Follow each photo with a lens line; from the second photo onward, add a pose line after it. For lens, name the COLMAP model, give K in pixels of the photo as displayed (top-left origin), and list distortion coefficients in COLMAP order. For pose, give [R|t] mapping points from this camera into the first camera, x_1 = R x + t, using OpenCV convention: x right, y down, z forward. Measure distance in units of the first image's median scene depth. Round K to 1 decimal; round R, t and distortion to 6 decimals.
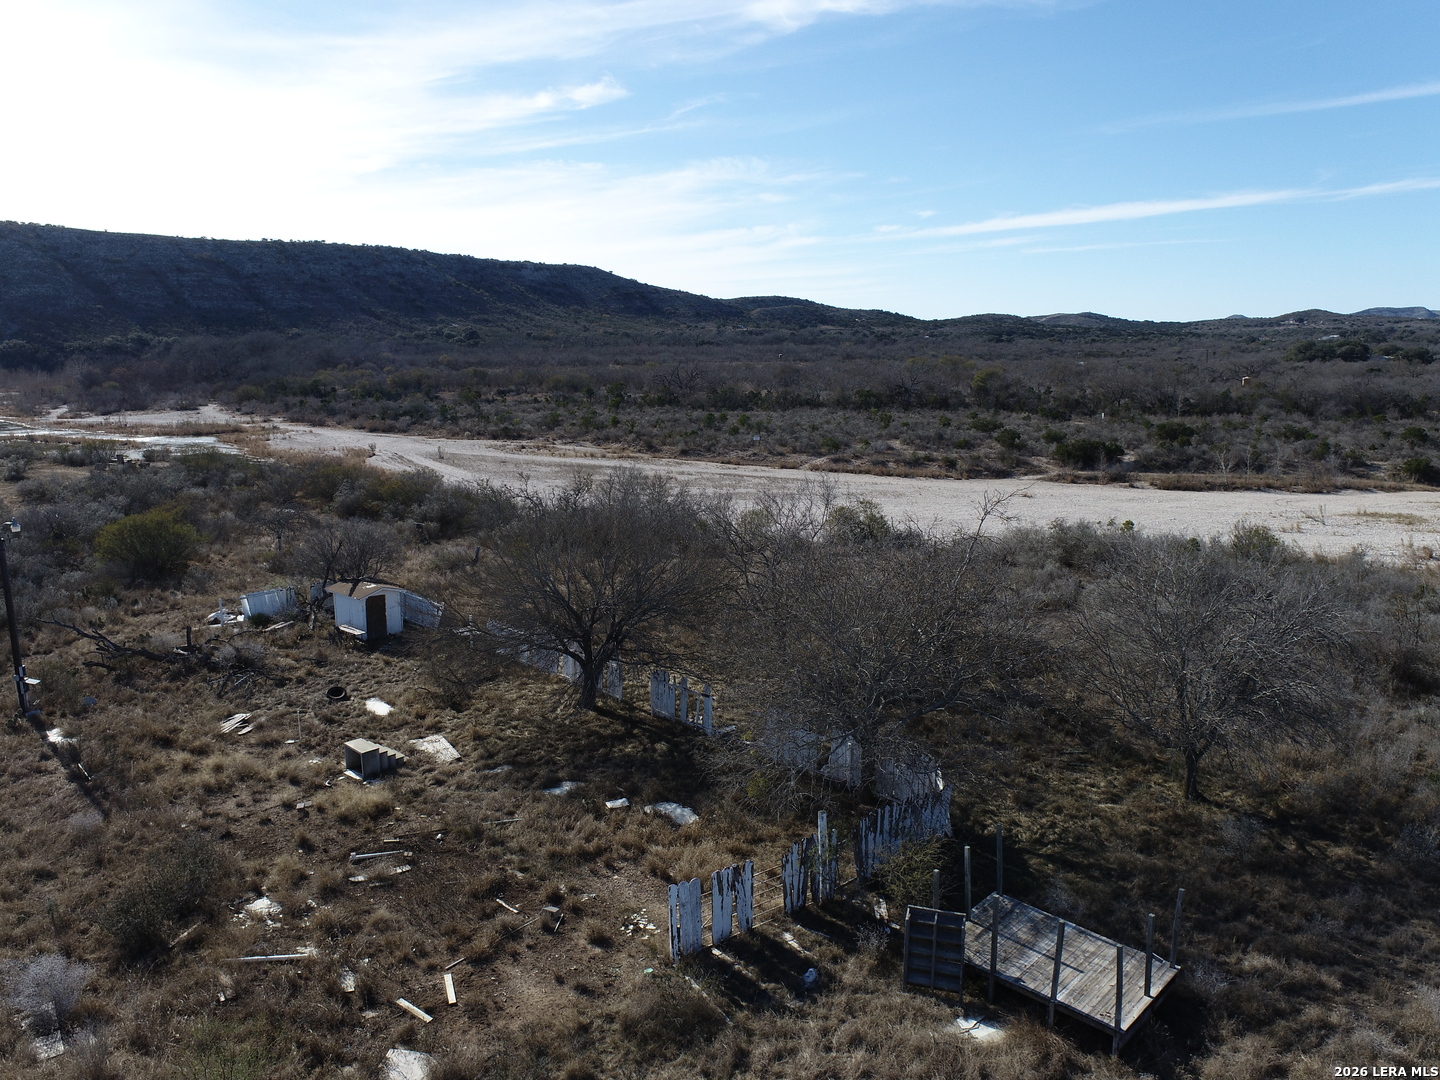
lens RADIAL K [[1099.7, 0, 723.4], [0, 1099.7, 539.6], [0, 0, 1]] dist [-0.019271, 0.014607]
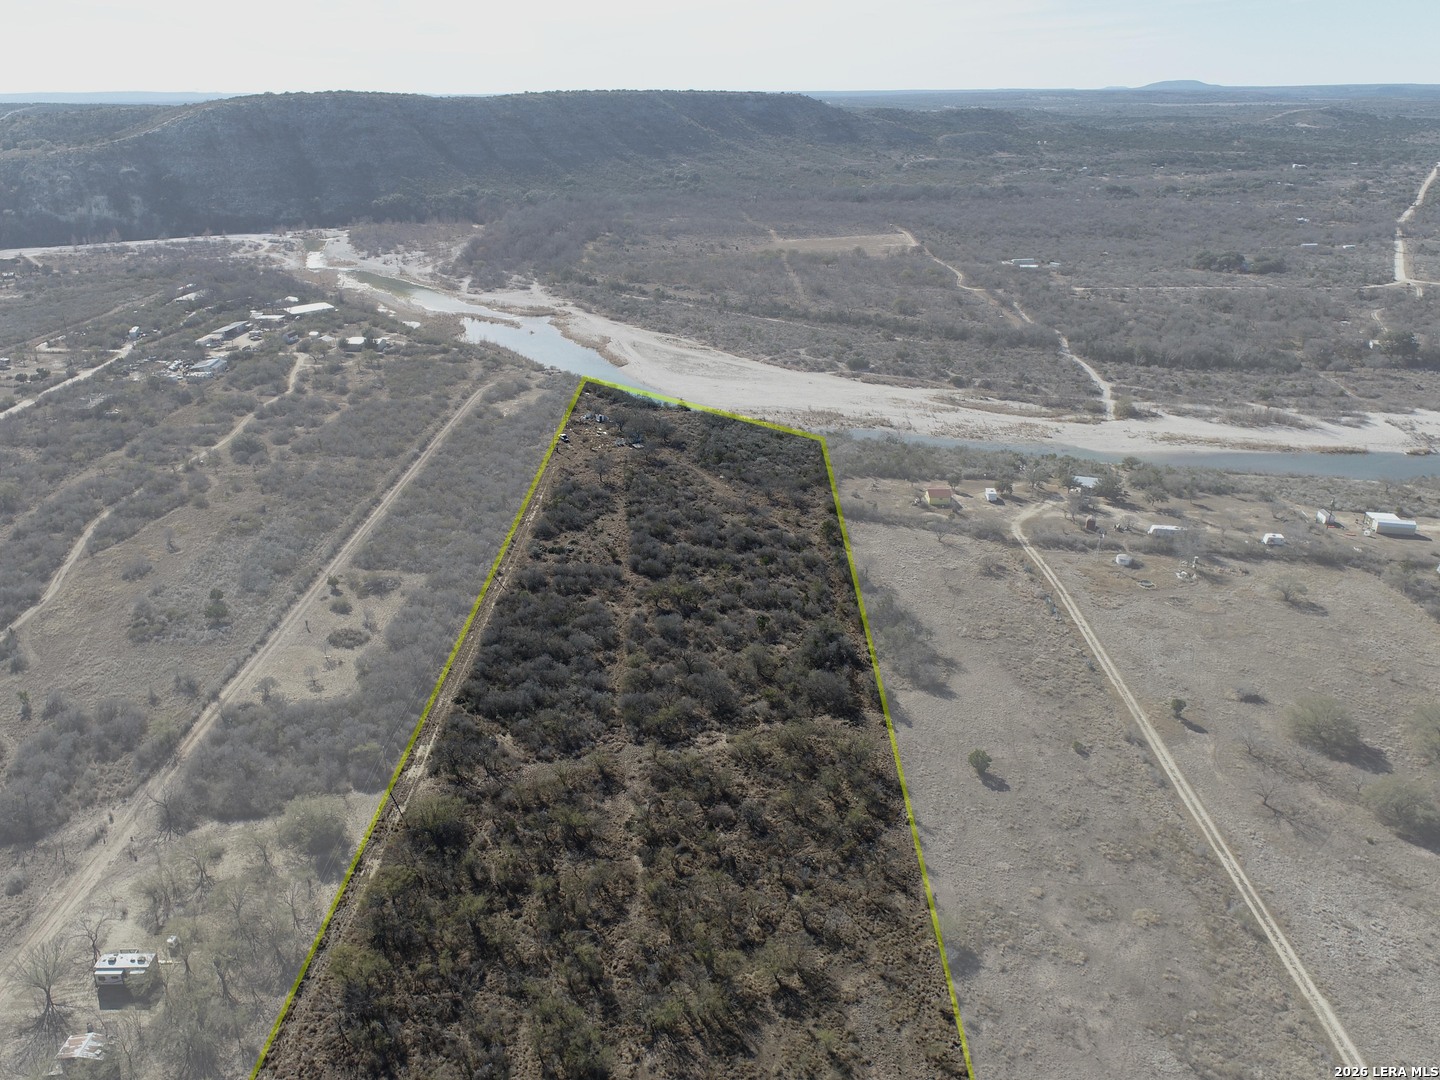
lens RADIAL K [[1099.7, 0, 717.2], [0, 1099.7, 542.6], [0, 0, 1]] dist [-0.019271, 0.014607]
pose [[0.972852, 0.089271, -0.213515, 0.129939], [-0.042442, 0.975781, 0.214594, -0.045359], [0.227501, -0.199707, 0.953079, -0.374400]]
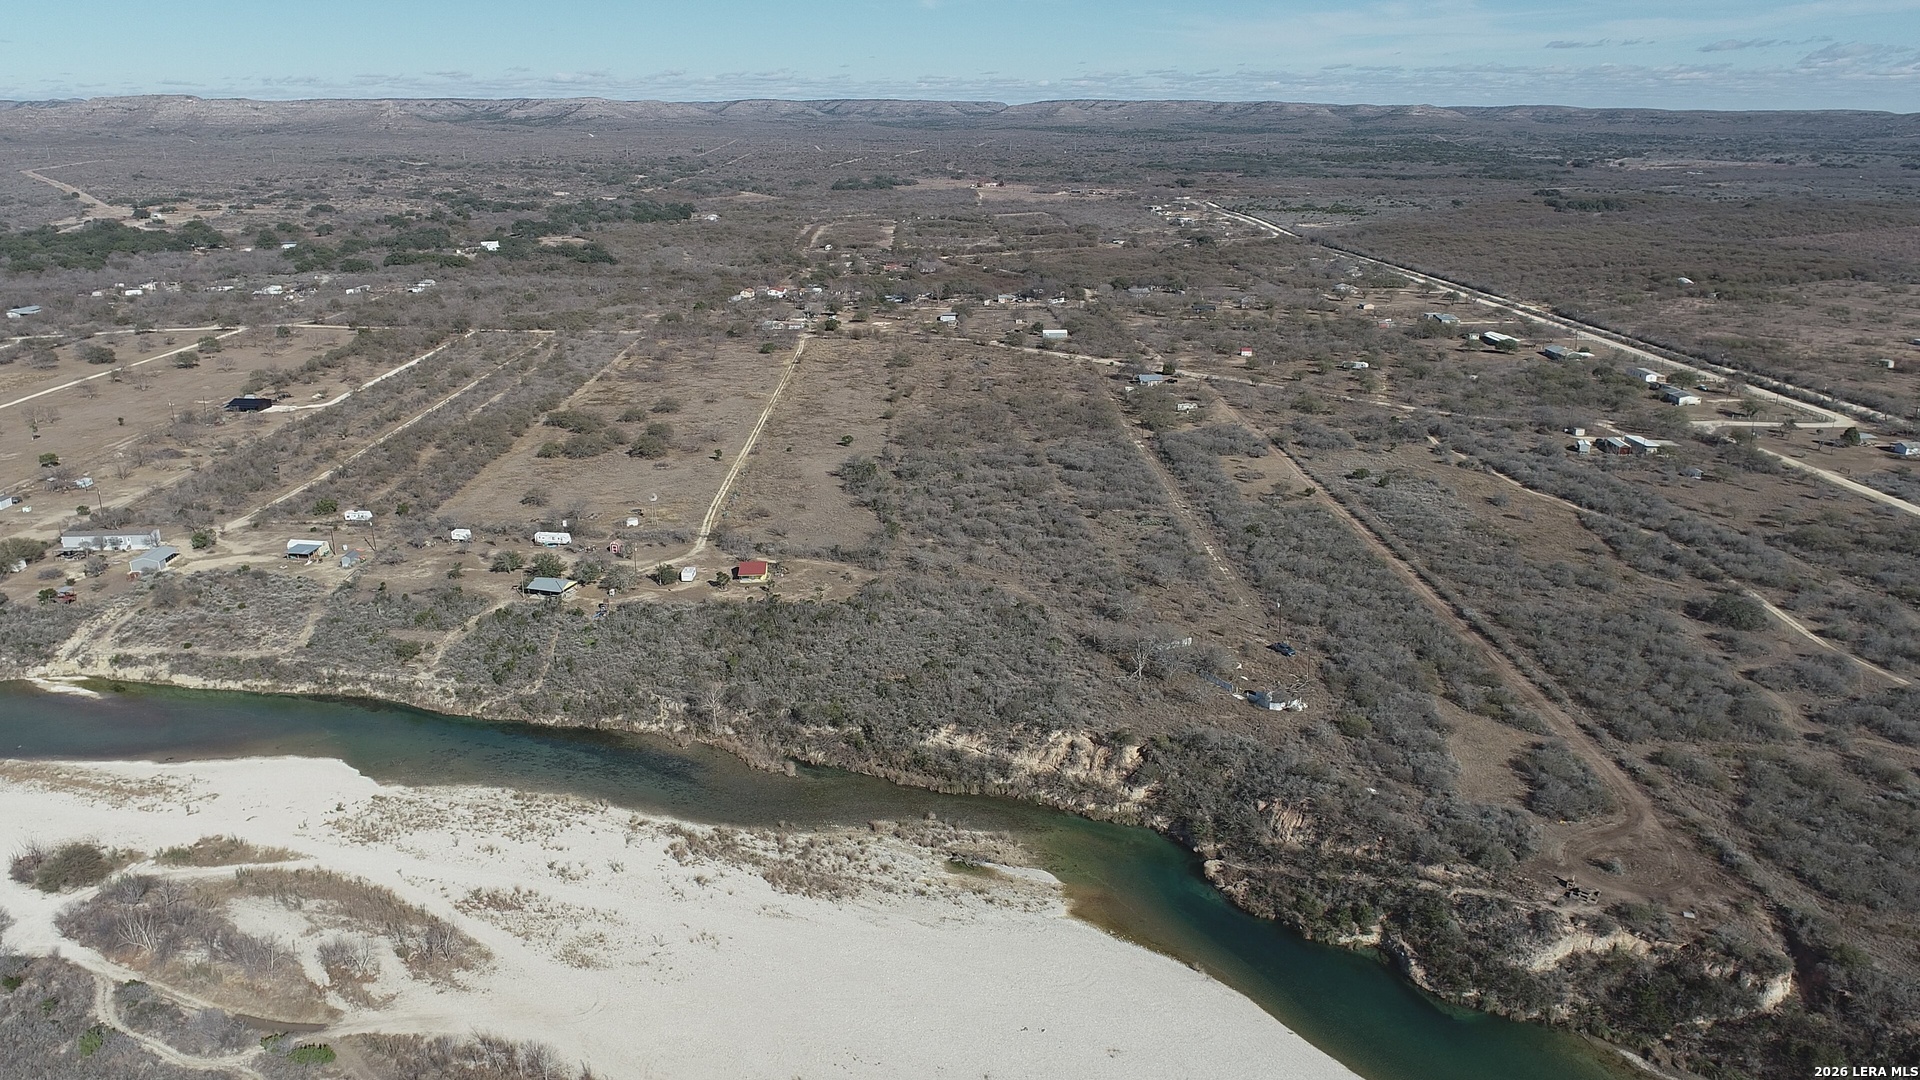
lens RADIAL K [[1357.7, 0, 963.7], [0, 1357.7, 539.3], [0, 0, 1]] dist [-0.014984, 0.008660]
pose [[-0.981714, -0.048999, 0.183947, -0.006887], [0.043164, 0.883840, 0.465793, -0.169453], [-0.185403, 0.465215, -0.865564, 0.312032]]
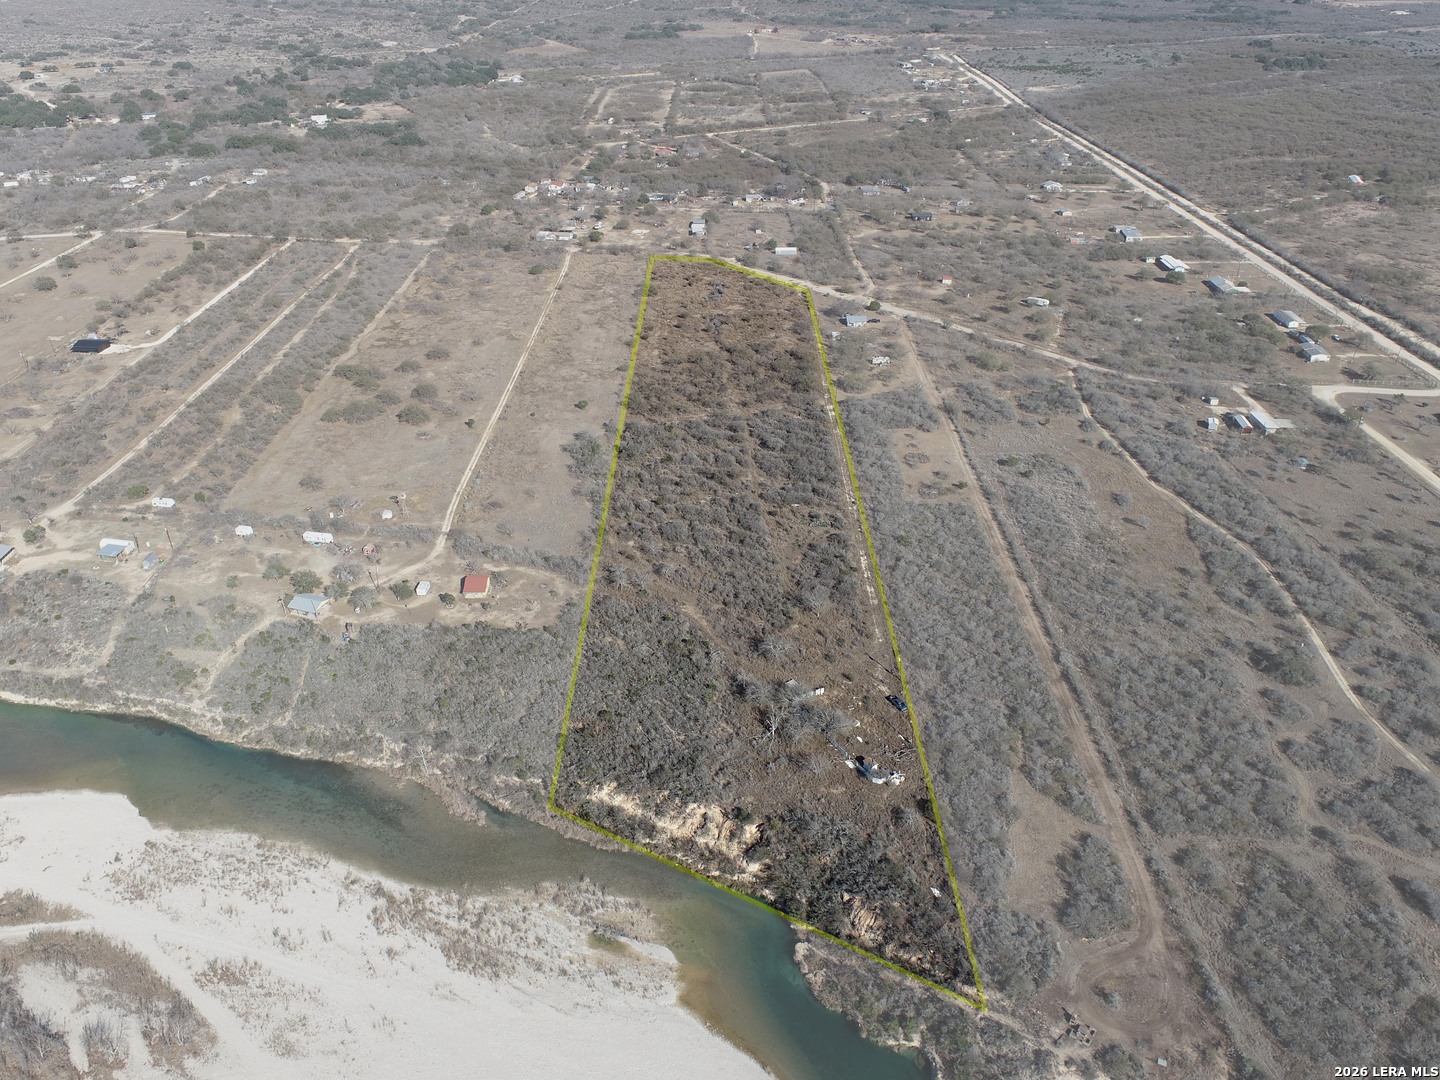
lens RADIAL K [[1099.7, 0, 721.6], [0, 1099.7, 539.8], [0, 0, 1]] dist [-0.019271, 0.014607]
pose [[-0.974963, -0.102705, 0.197230, -0.031552], [0.049088, 0.765664, 0.641365, -0.232673], [-0.216883, 0.634988, -0.741452, 0.243925]]
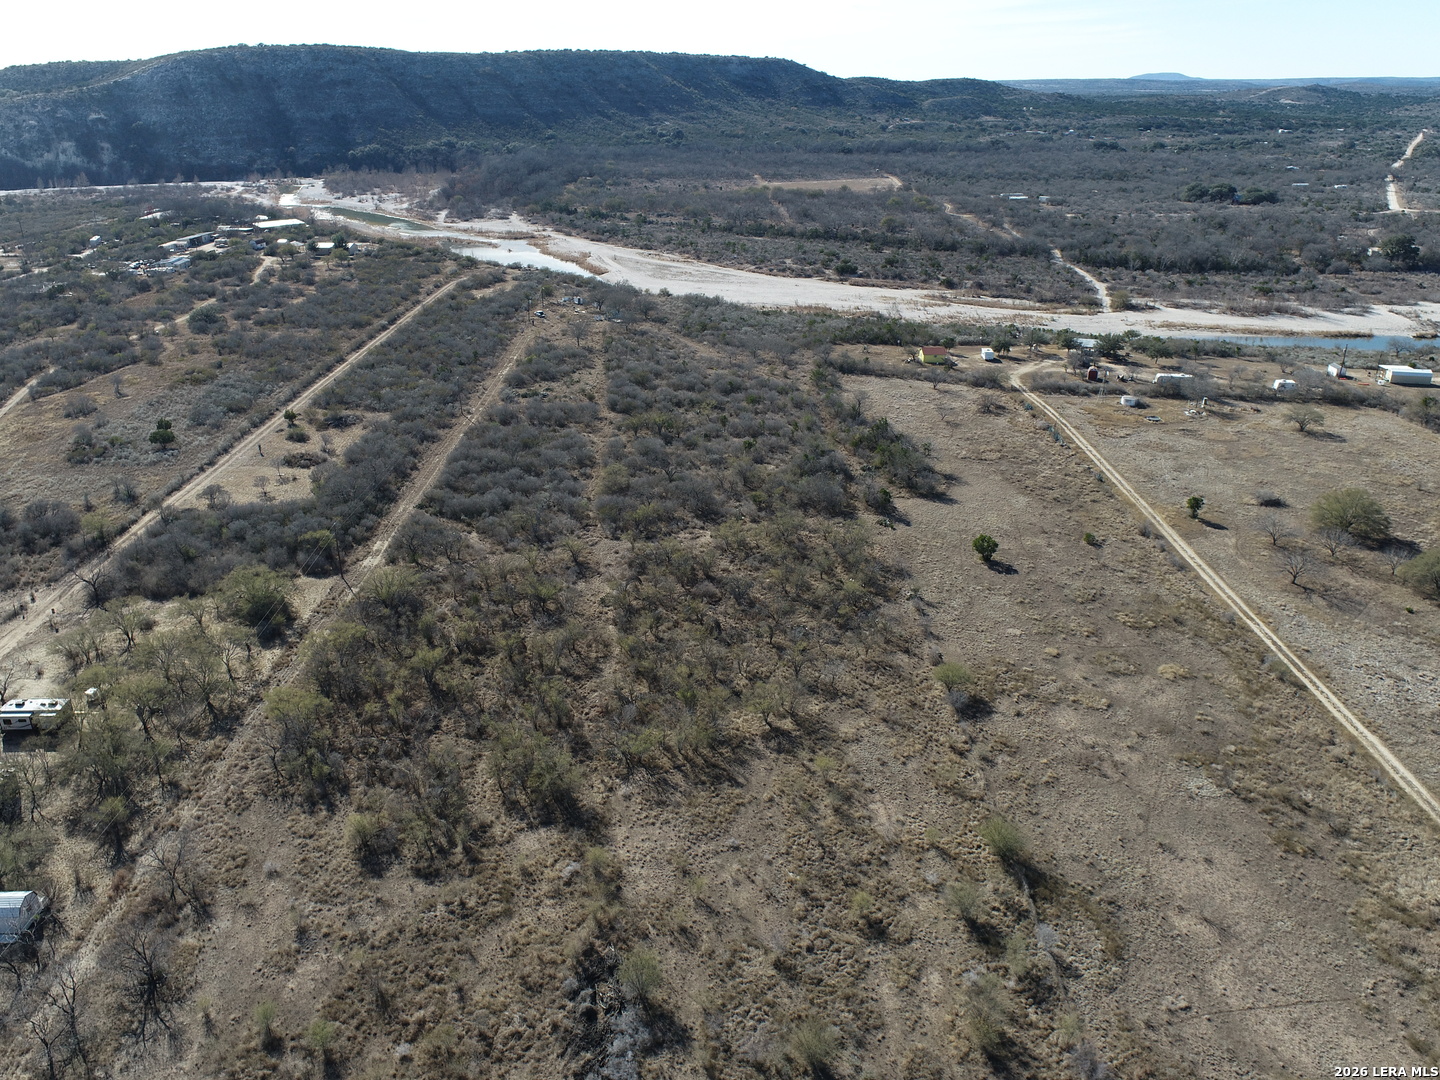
lens RADIAL K [[1099.7, 0, 717.0], [0, 1099.7, 542.6], [0, 0, 1]] dist [-0.019271, 0.014607]
pose [[0.975936, 0.088475, -0.199303, 0.130079], [-0.043652, 0.974757, 0.218961, -0.000413], [0.213645, -0.204992, 0.955162, -0.365907]]
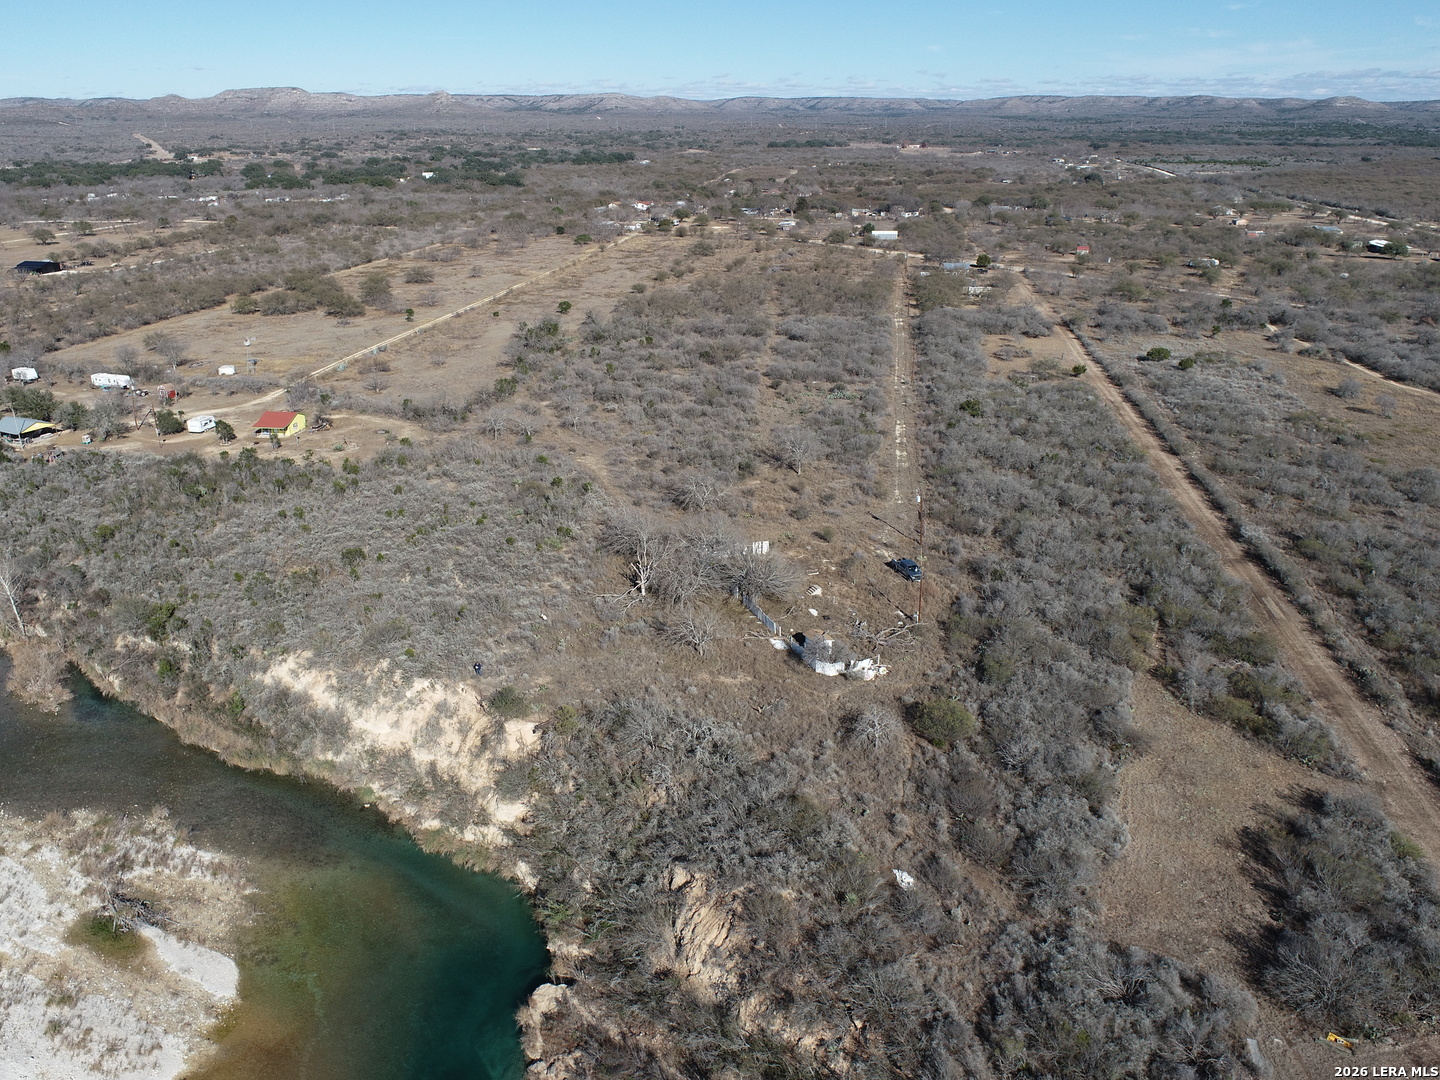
lens RADIAL K [[1099.7, 0, 719.8], [0, 1099.7, 535.8], [0, 0, 1]] dist [-0.019271, 0.014607]
pose [[-0.931329, -0.120881, 0.343531, -0.052643], [0.075985, 0.858043, 0.507925, -0.078644], [-0.356163, 0.499149, -0.789936, 0.162024]]
